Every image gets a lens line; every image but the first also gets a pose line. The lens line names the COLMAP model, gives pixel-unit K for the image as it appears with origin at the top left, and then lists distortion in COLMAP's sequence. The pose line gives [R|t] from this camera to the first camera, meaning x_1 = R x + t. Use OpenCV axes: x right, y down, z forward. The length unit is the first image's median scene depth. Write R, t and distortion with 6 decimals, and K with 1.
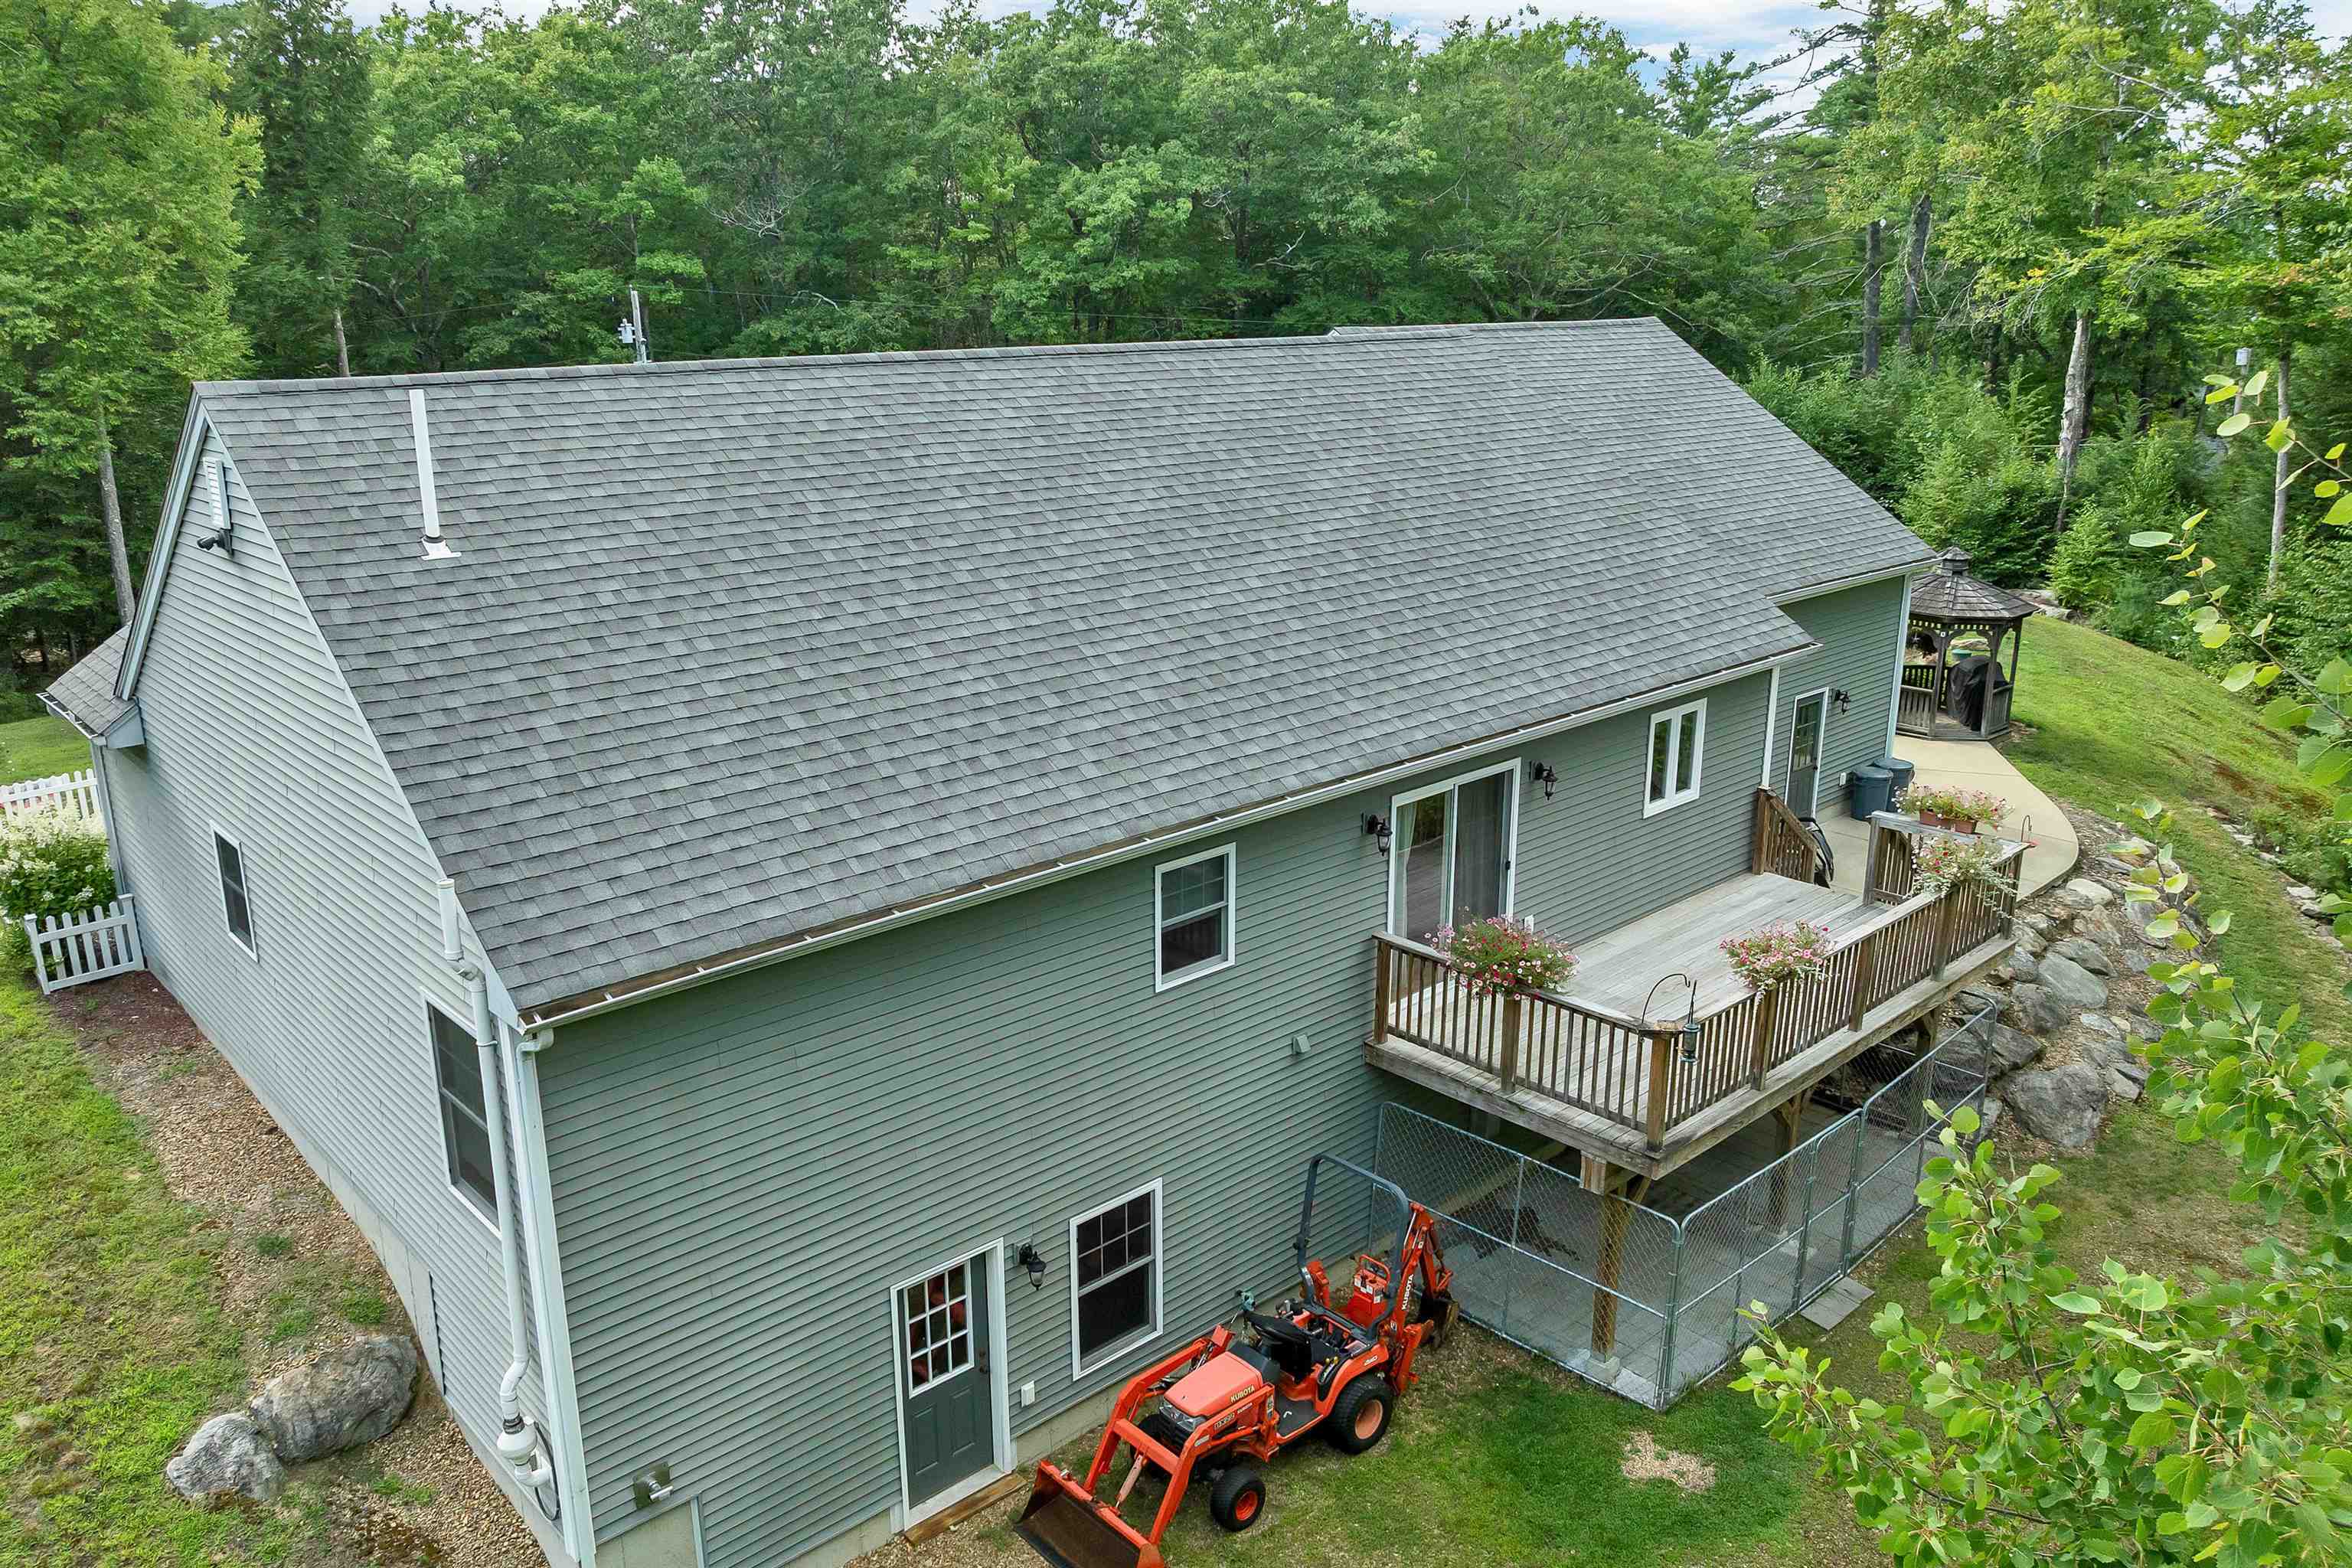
lens RADIAL K [[1724.6, 0, 1095.6], [0, 1724.6, 749.4], [0, 0, 1]] dist [-0.036611, 0.003845]
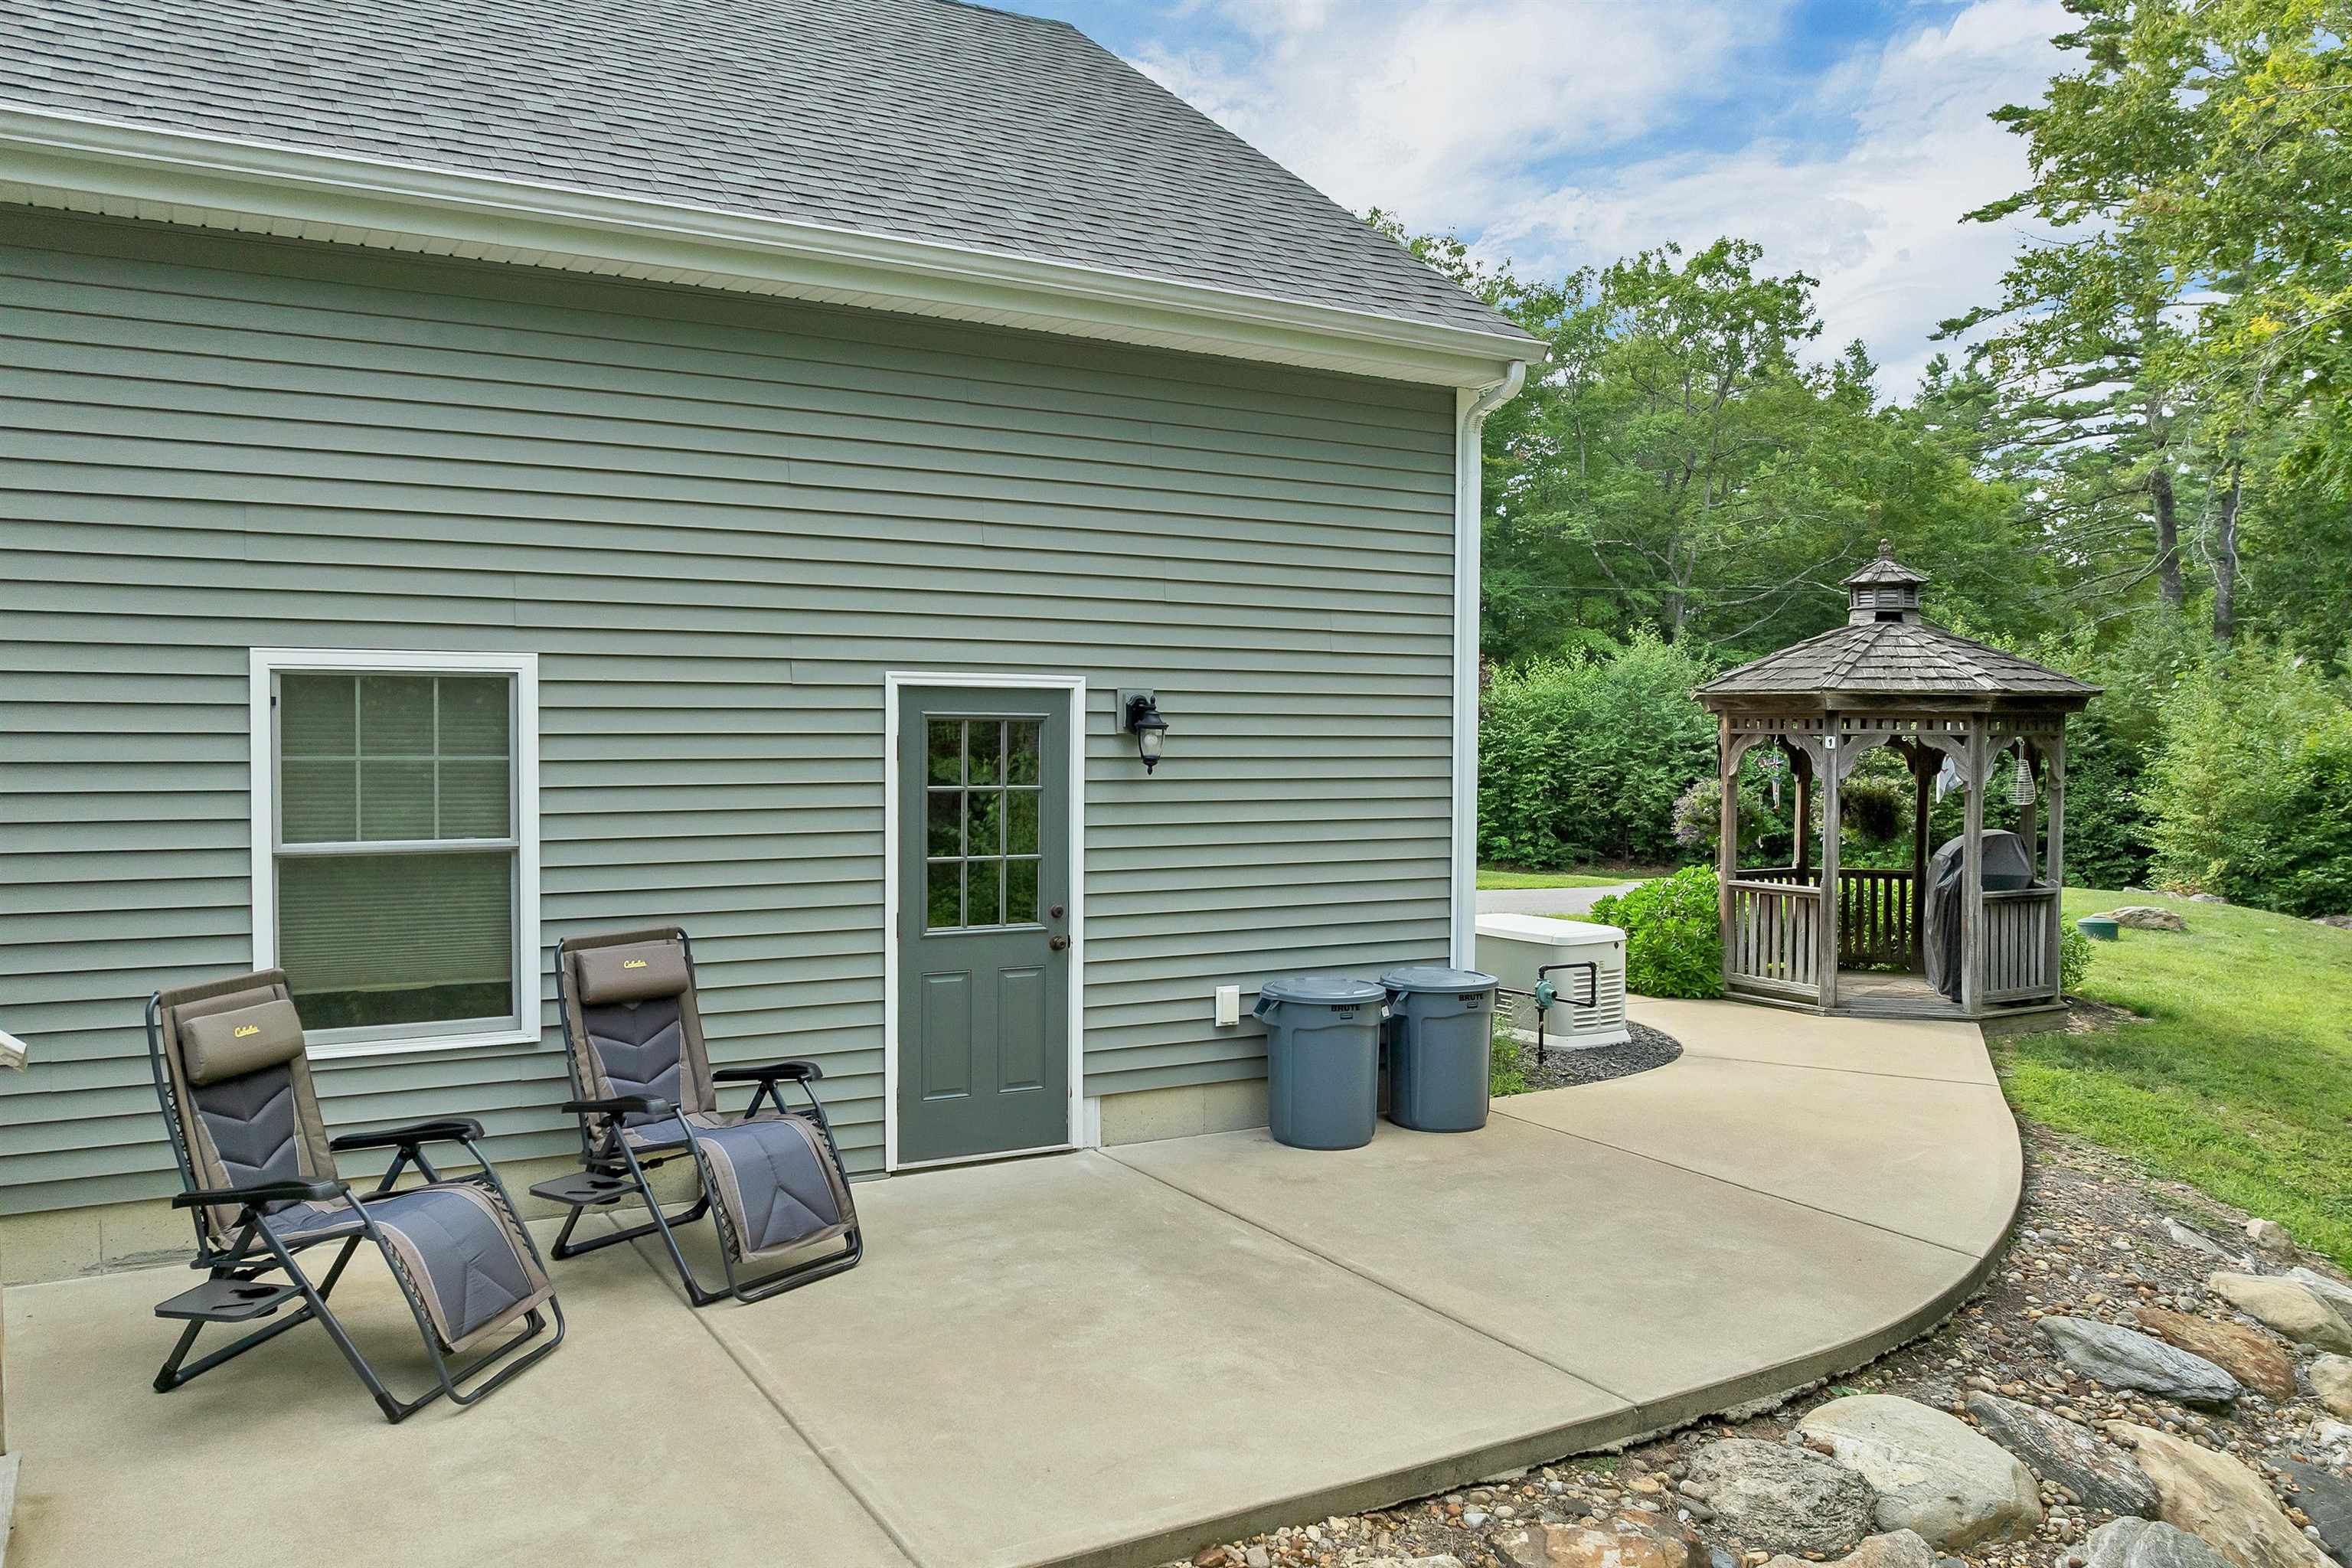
lens RADIAL K [[1724.6, 0, 1128.6], [0, 1724.6, 759.3], [0, 0, 1]] dist [-0.036611, 0.003845]
pose [[0.979847, 0.019201, -0.198824, 0.238752], [-0.068343, 0.967523, -0.243371, 0.025565], [0.187694, 0.252054, 0.949336, 0.340024]]
